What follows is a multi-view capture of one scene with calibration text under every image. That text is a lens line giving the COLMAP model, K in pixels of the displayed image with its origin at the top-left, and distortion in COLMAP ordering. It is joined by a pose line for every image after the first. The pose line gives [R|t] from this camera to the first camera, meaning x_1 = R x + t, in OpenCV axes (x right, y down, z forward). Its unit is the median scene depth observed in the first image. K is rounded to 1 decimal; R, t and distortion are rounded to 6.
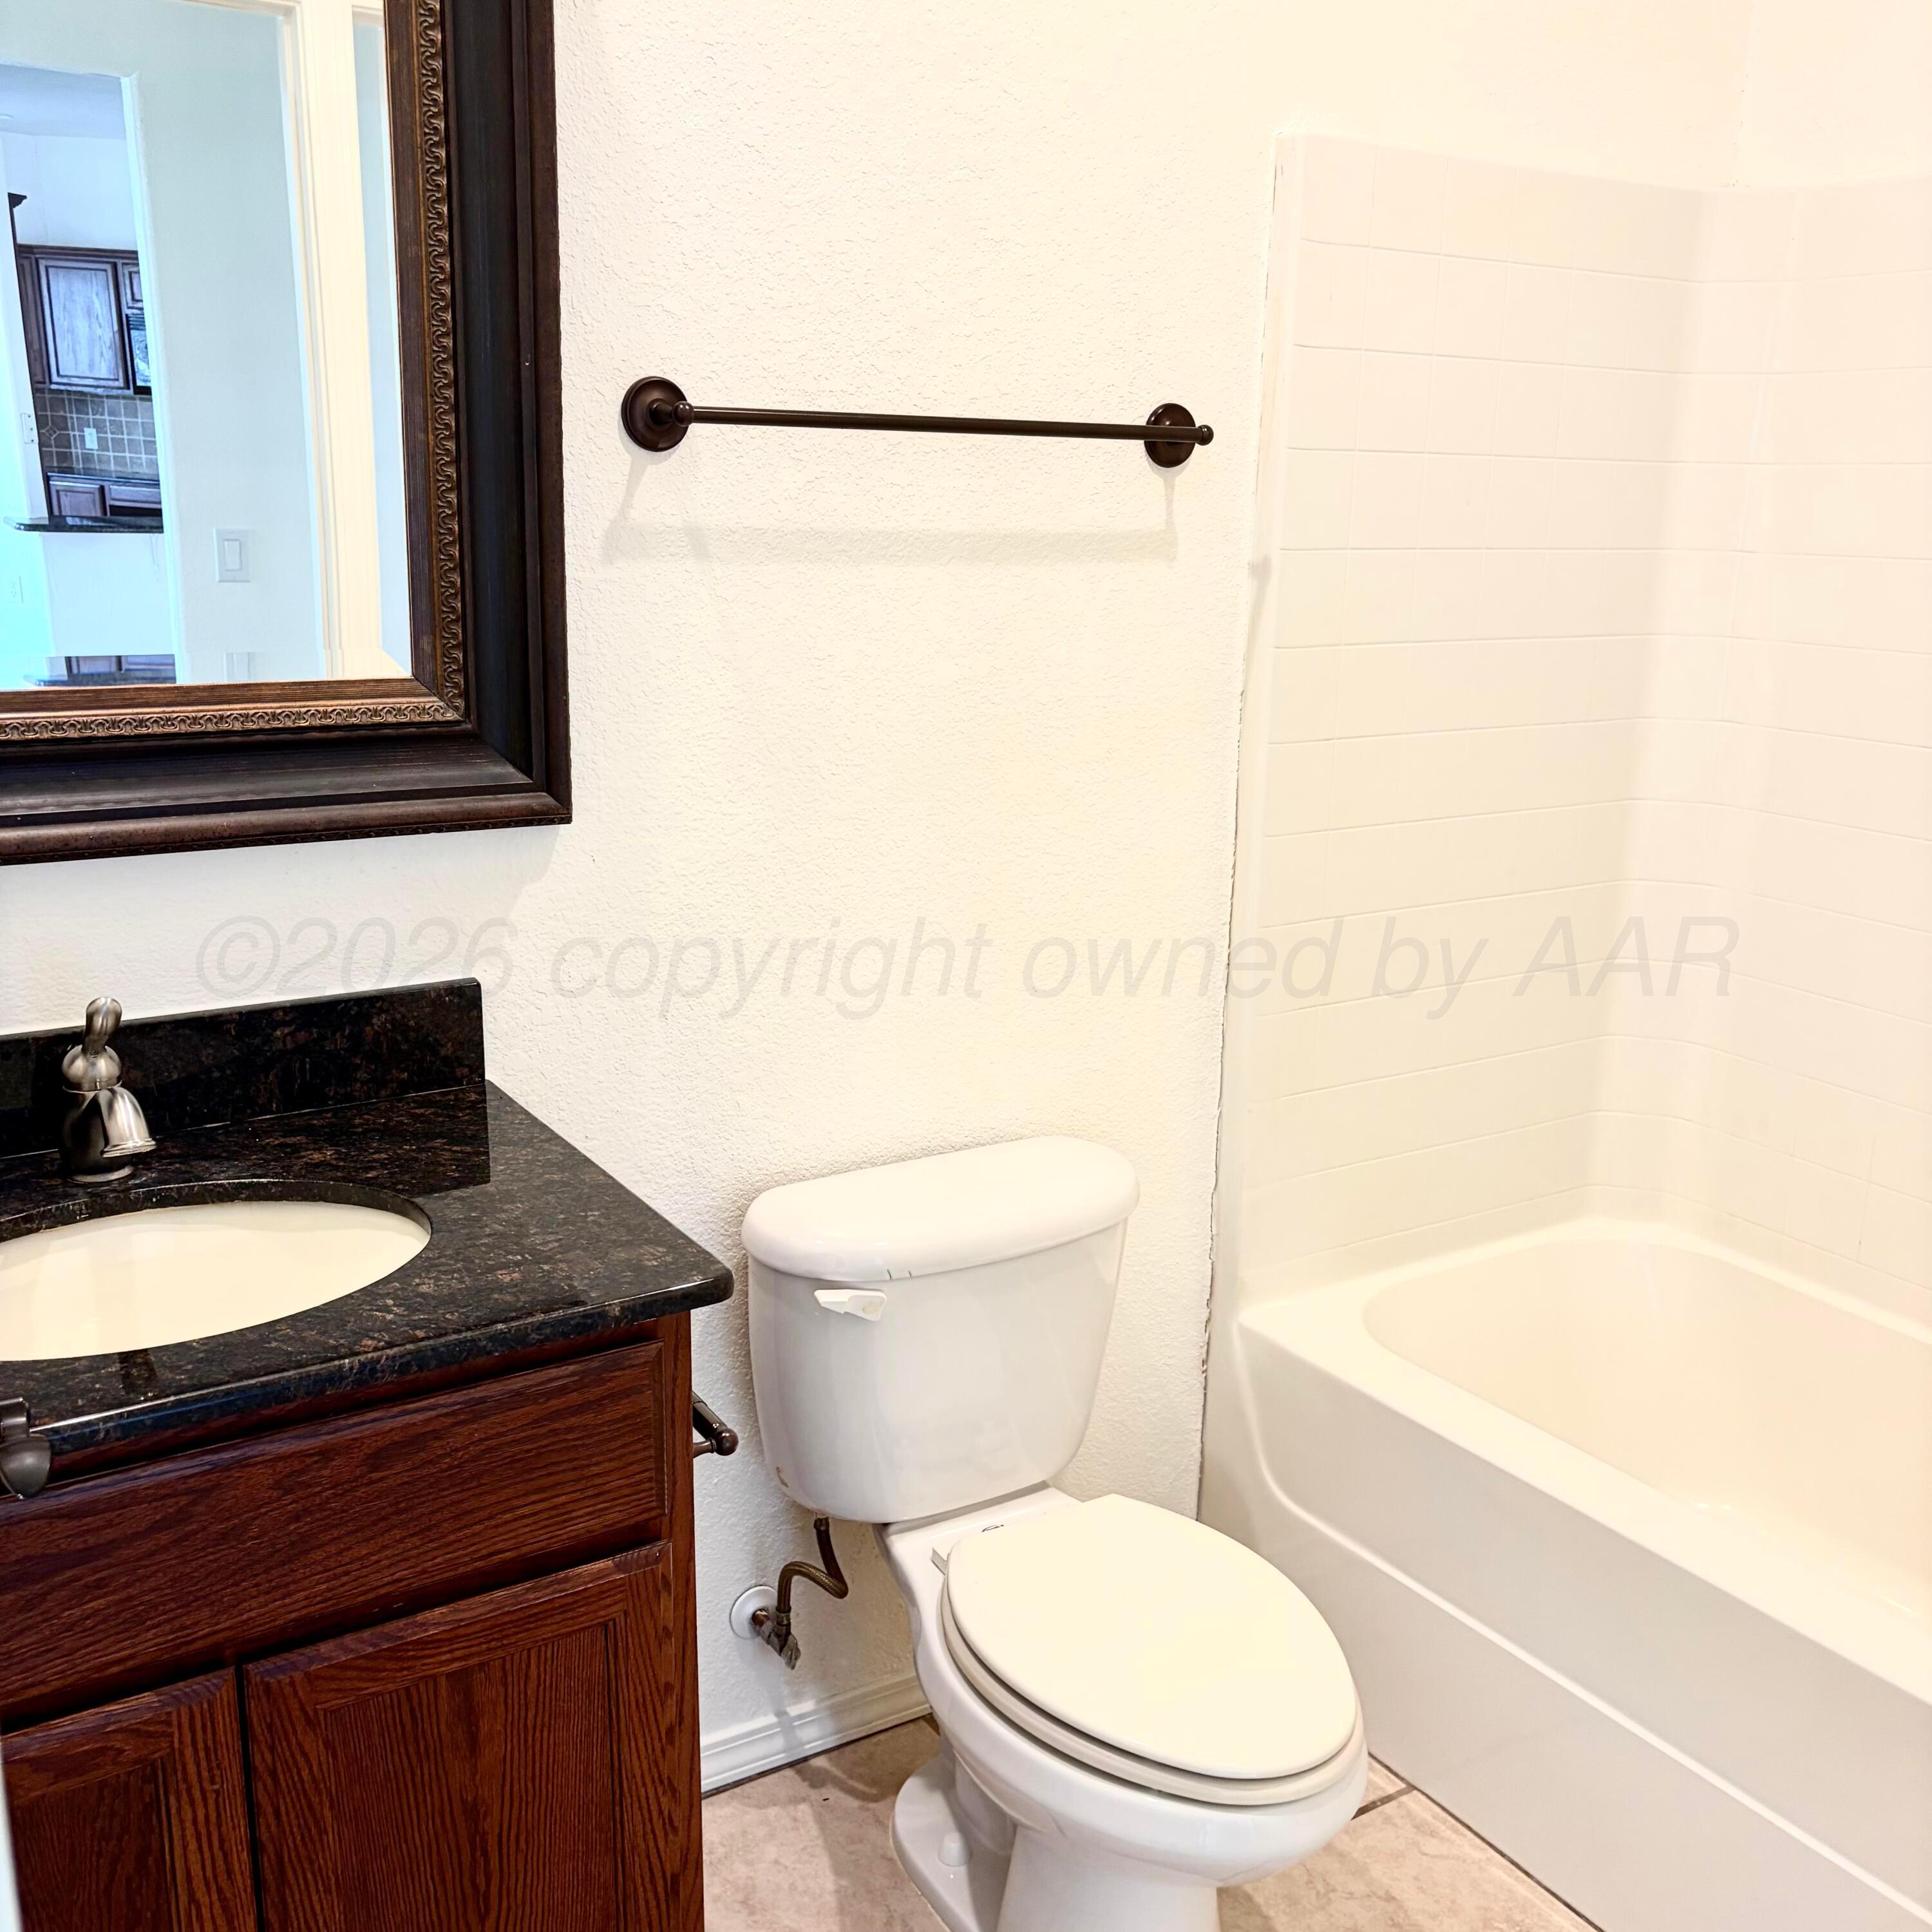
lens RADIAL K [[1869.4, 0, 966.0], [0, 1869.4, 966.0], [0, 0, 1]] dist [-0.000178, 0.023758]
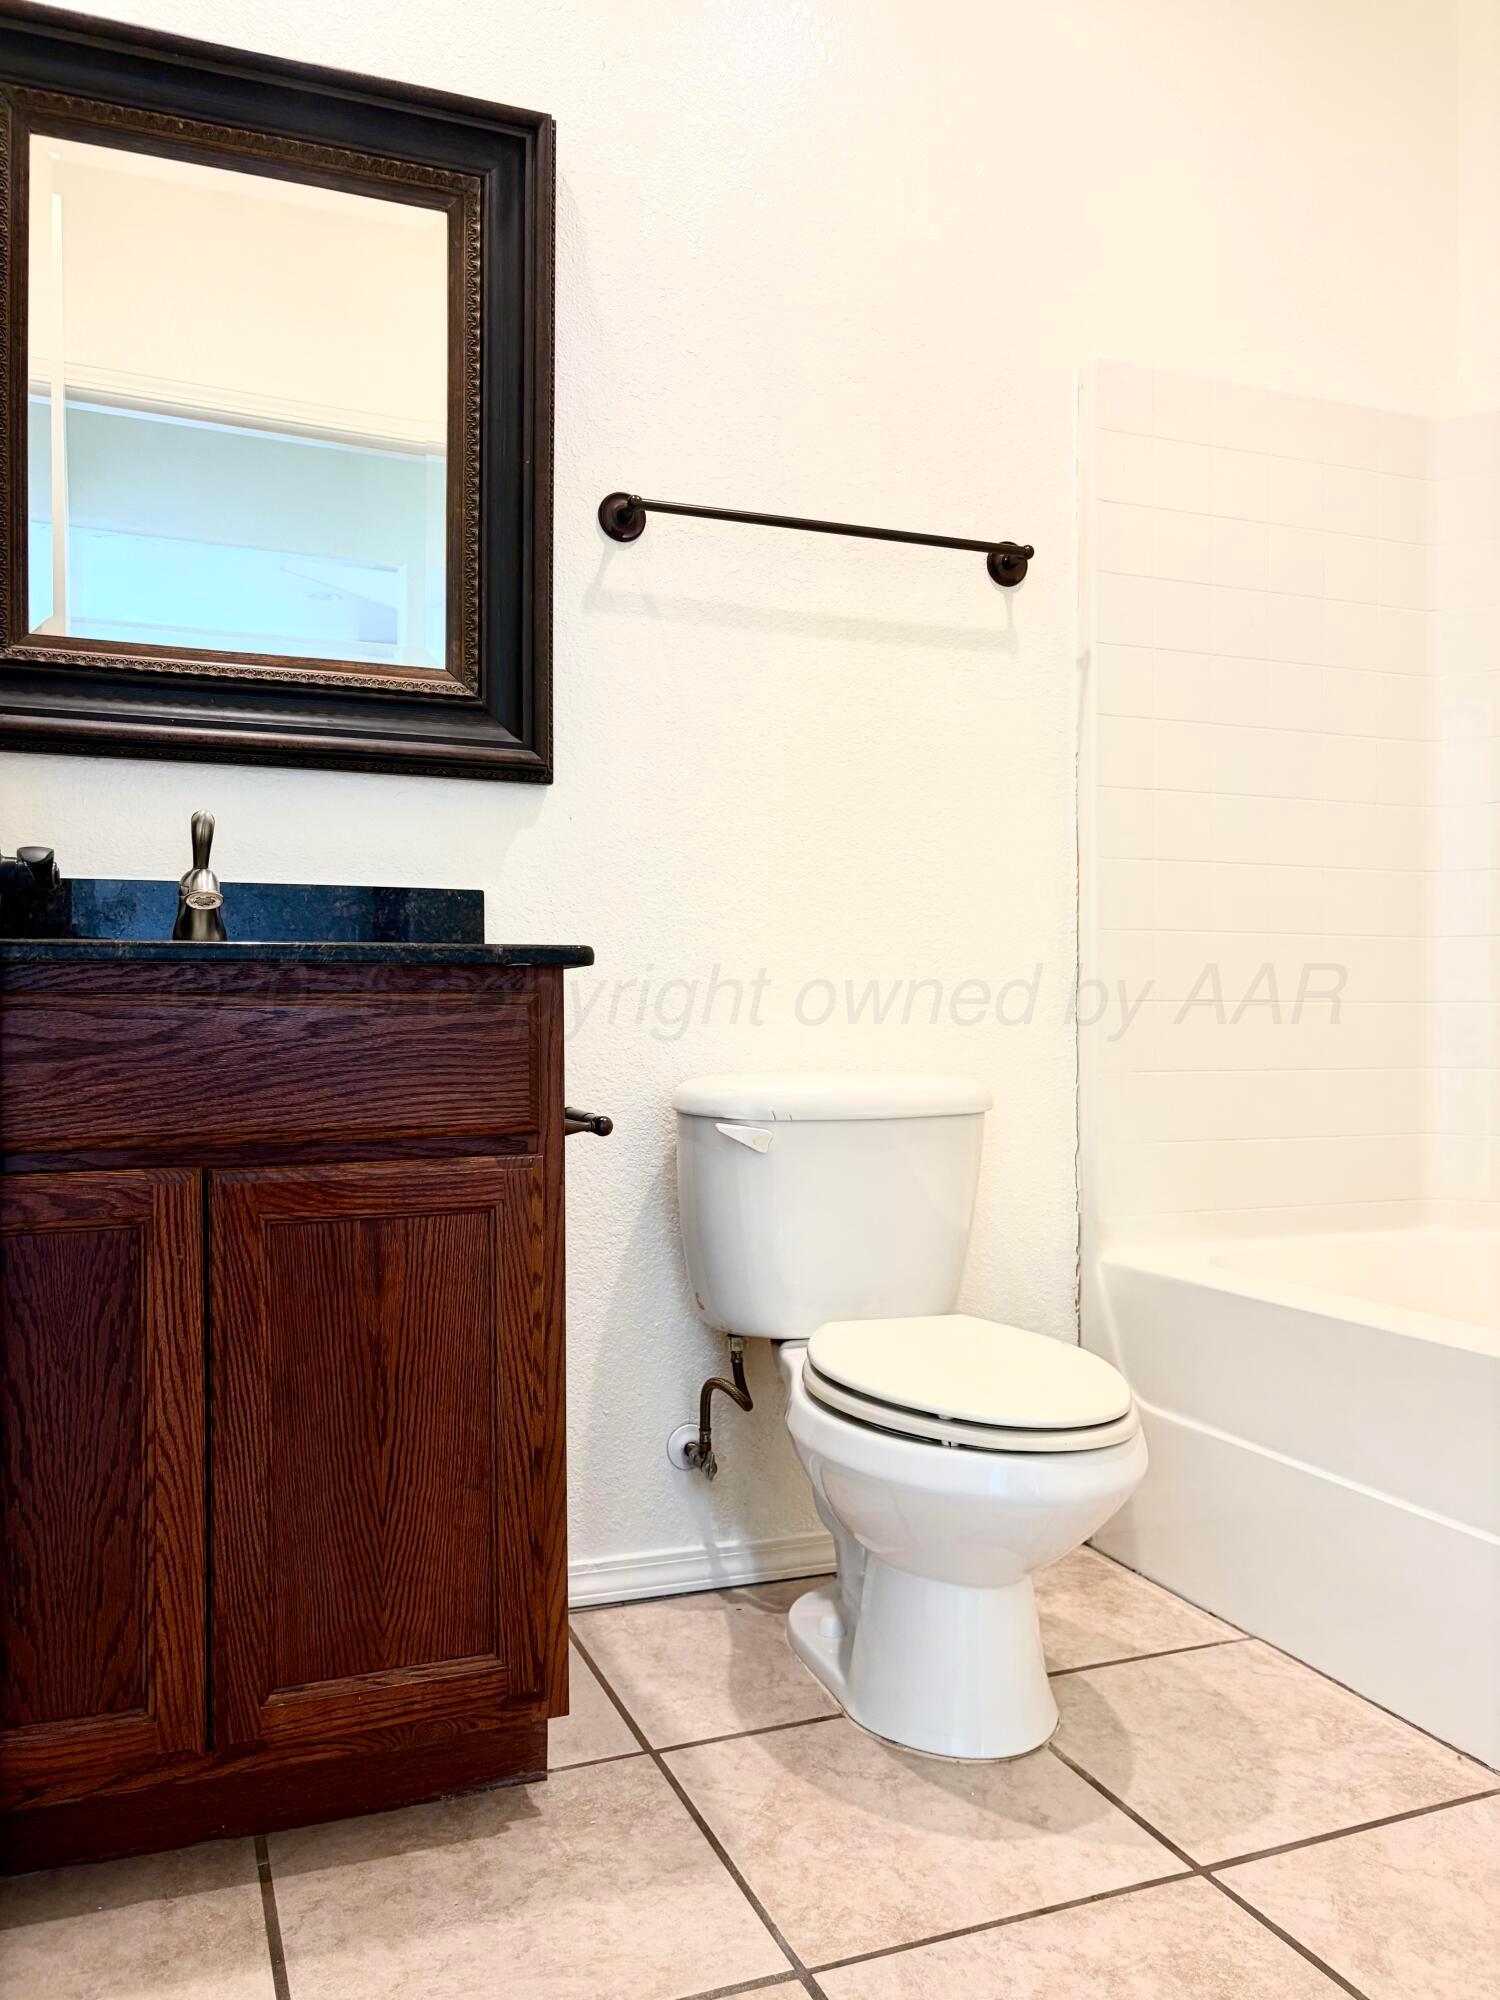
lens RADIAL K [[1438.2, 0, 750.0], [0, 1438.2, 1000.0], [0, 0, 1]] dist [-0.000617, -0.004581]
pose [[0.980694, -0.023398, -0.194145, 0.157006], [-0.024808, 0.969907, -0.242209, 0.377429], [0.193970, 0.242350, 0.950601, 0.037966]]
